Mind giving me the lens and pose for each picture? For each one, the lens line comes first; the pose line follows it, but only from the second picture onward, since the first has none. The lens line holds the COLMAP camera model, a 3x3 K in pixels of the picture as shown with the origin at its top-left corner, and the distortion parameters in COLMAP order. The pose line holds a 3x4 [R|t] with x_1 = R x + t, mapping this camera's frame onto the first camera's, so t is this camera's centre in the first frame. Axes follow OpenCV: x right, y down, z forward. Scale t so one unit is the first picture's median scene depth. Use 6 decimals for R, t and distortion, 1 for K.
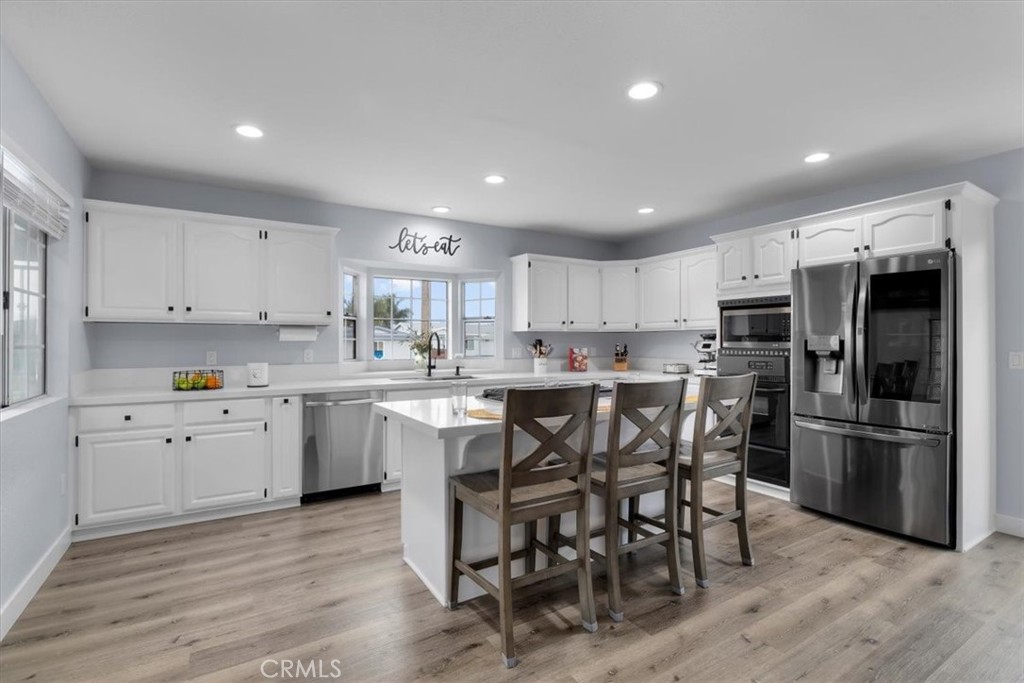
lens RADIAL K [[472.4, 0, 512.0], [0, 472.4, 341.5], [0, 0, 1]] dist [0.001350, 0.000093]
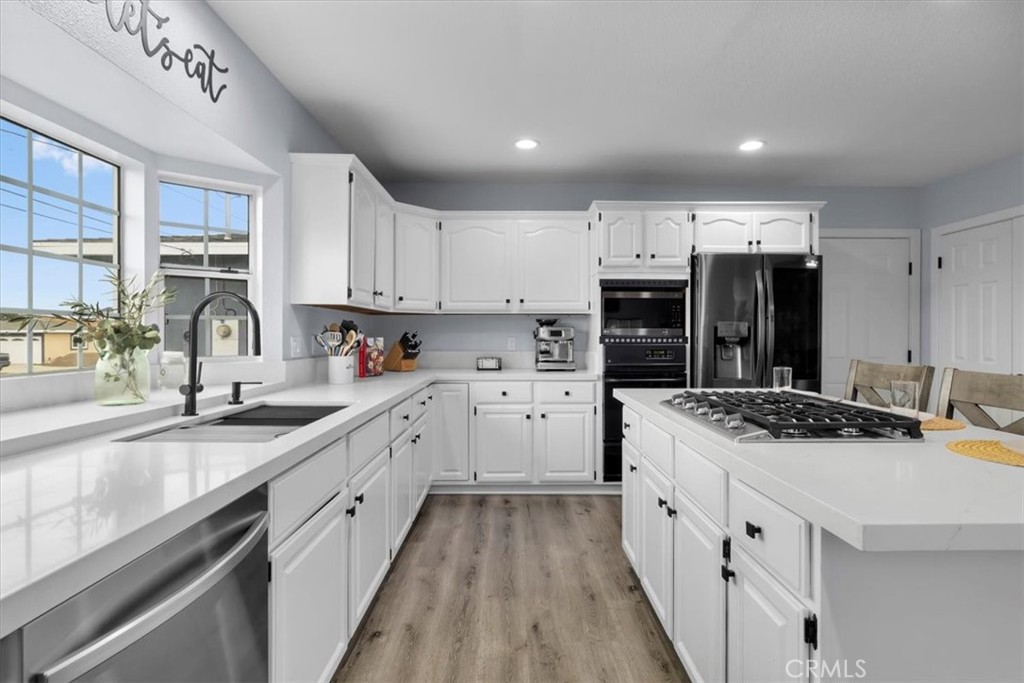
lens RADIAL K [[513.5, 0, 517.7], [0, 513.5, 333.7], [0, 0, 1]] dist [0.000173, -0.000084]
pose [[0.520287, 0.004708, 0.853979, -0.427652], [-0.003212, 0.999989, -0.003556, 0.014654], [-0.853986, -0.000893, 0.520296, 0.661754]]
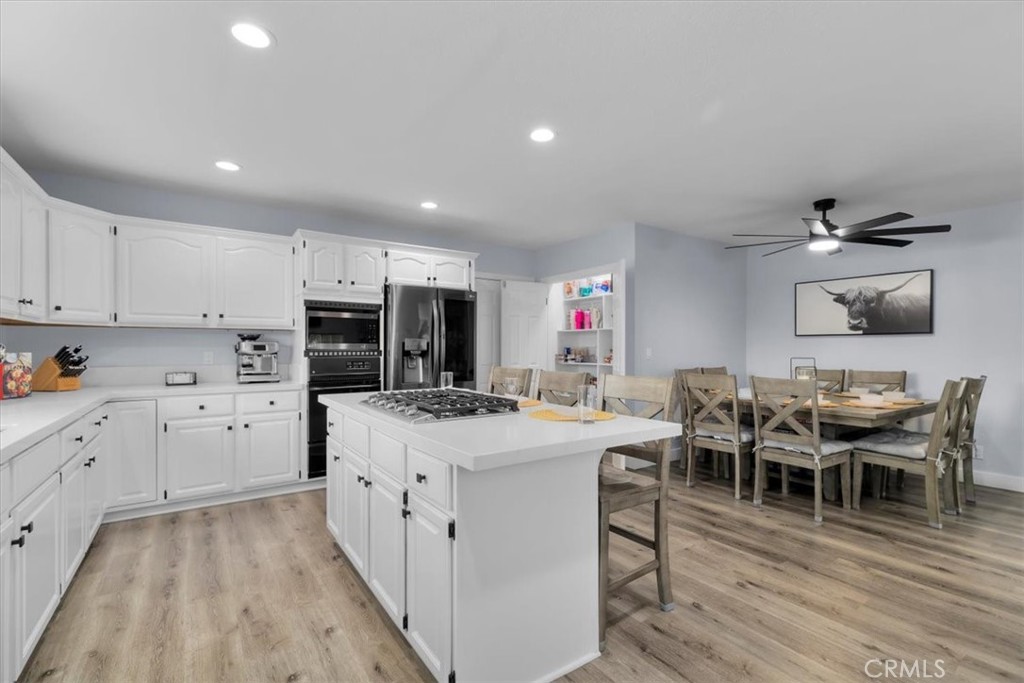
lens RADIAL K [[453.6, 0, 511.9], [0, 453.6, 349.5], [0, 0, 1]] dist [0.001106, 0.000024]
pose [[-0.048275, -0.000139, 0.998834, -0.499426], [-0.001202, 0.999999, 0.000081, 0.013257], [-0.998833, -0.001197, -0.048275, 0.641082]]
